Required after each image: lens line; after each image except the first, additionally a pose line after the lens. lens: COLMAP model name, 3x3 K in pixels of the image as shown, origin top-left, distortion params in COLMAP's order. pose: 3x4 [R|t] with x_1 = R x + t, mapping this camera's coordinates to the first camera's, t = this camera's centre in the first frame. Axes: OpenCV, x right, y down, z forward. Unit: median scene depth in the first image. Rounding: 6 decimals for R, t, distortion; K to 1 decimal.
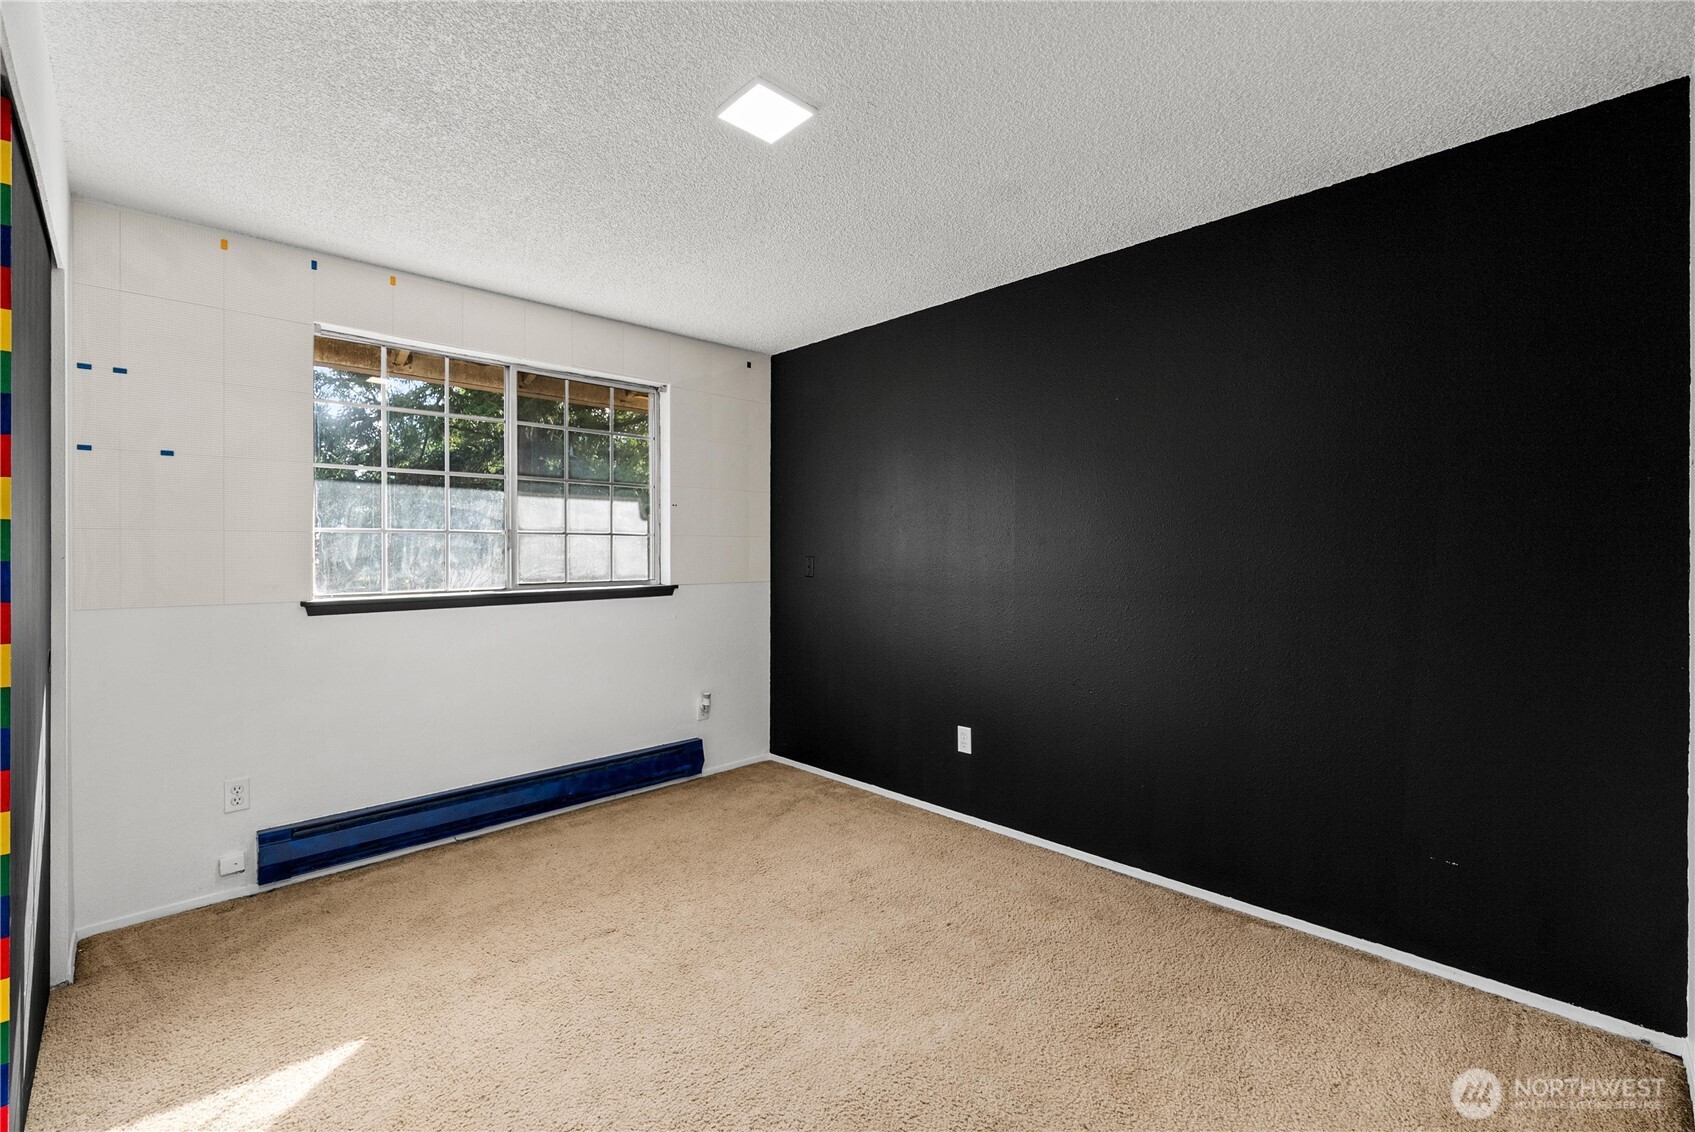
lens RADIAL K [[684.6, 0, 846.5], [0, 684.6, 553.3], [0, 0, 1]] dist [0.000526, -0.000185]
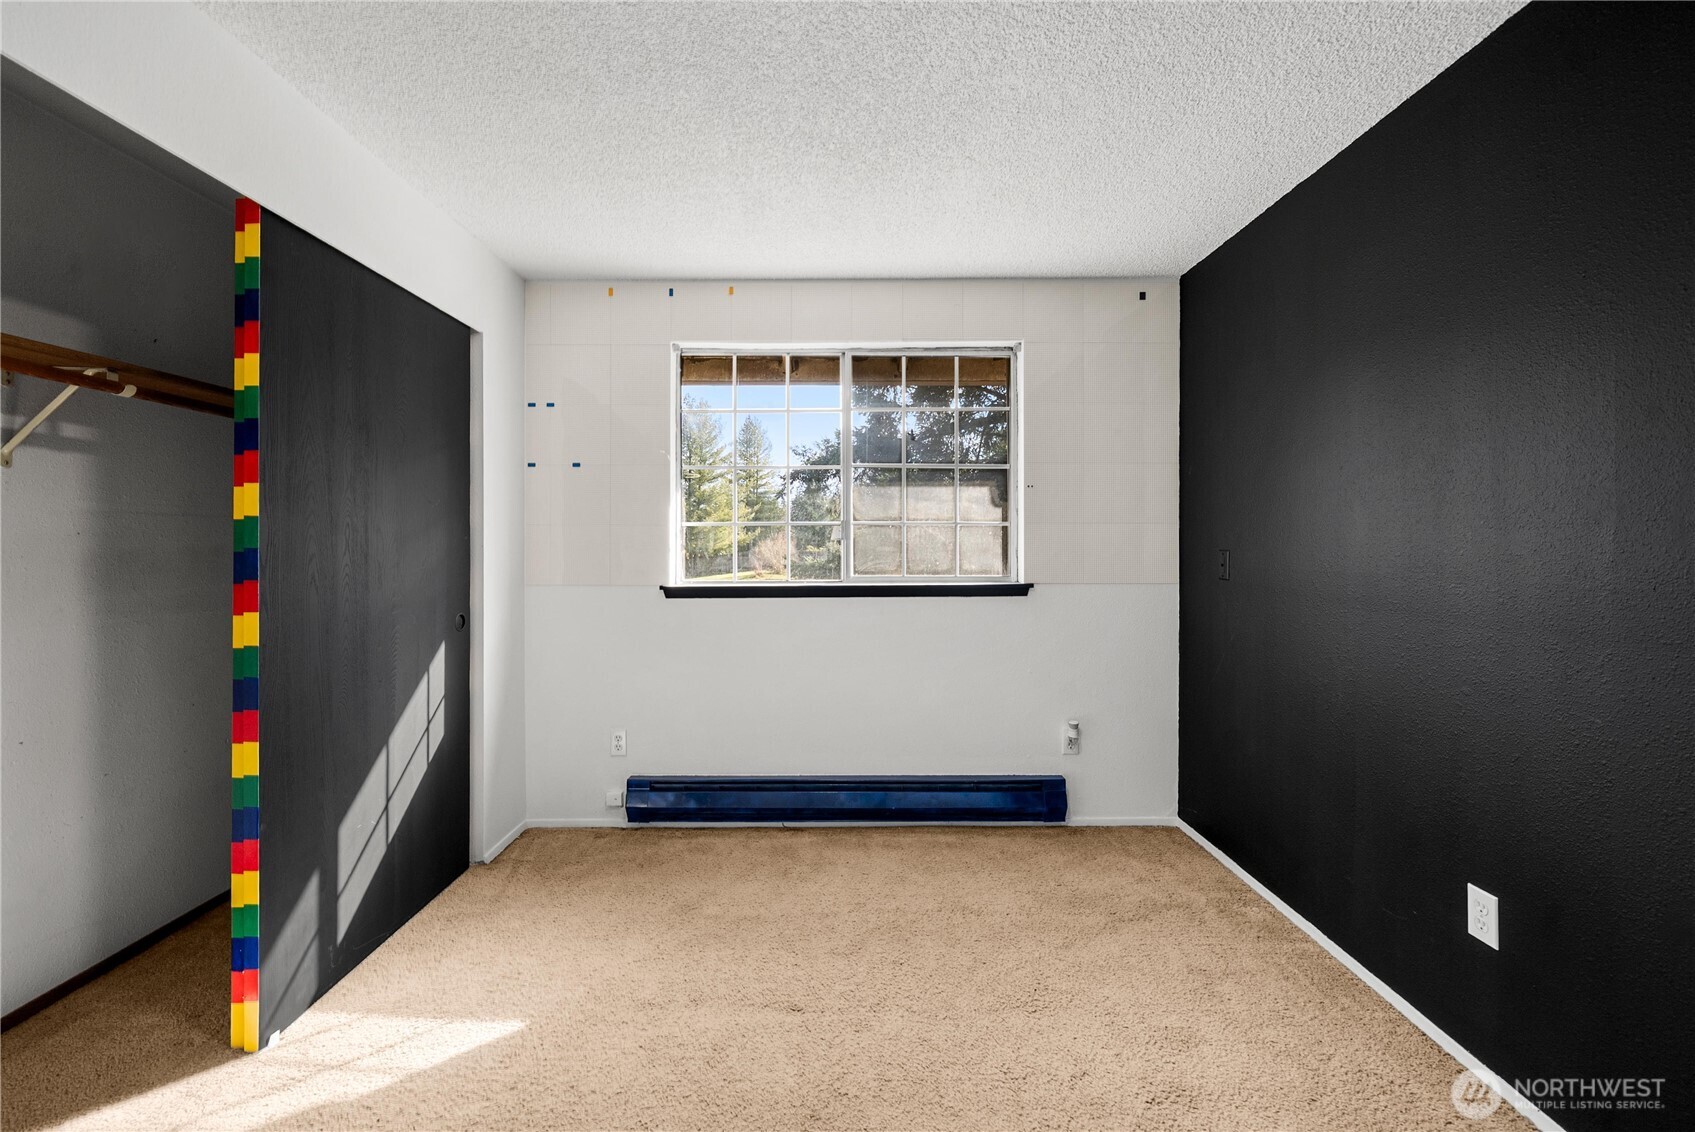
lens RADIAL K [[668.3, 0, 844.7], [0, 668.3, 543.4], [0, 0, 1]] dist [0.002402, -0.004628]
pose [[0.728050, 0.001428, -0.685522, 0.159046], [-0.003789, 0.999991, -0.001941, 0.000328], [0.685514, 0.004010, 0.728049, 0.305115]]
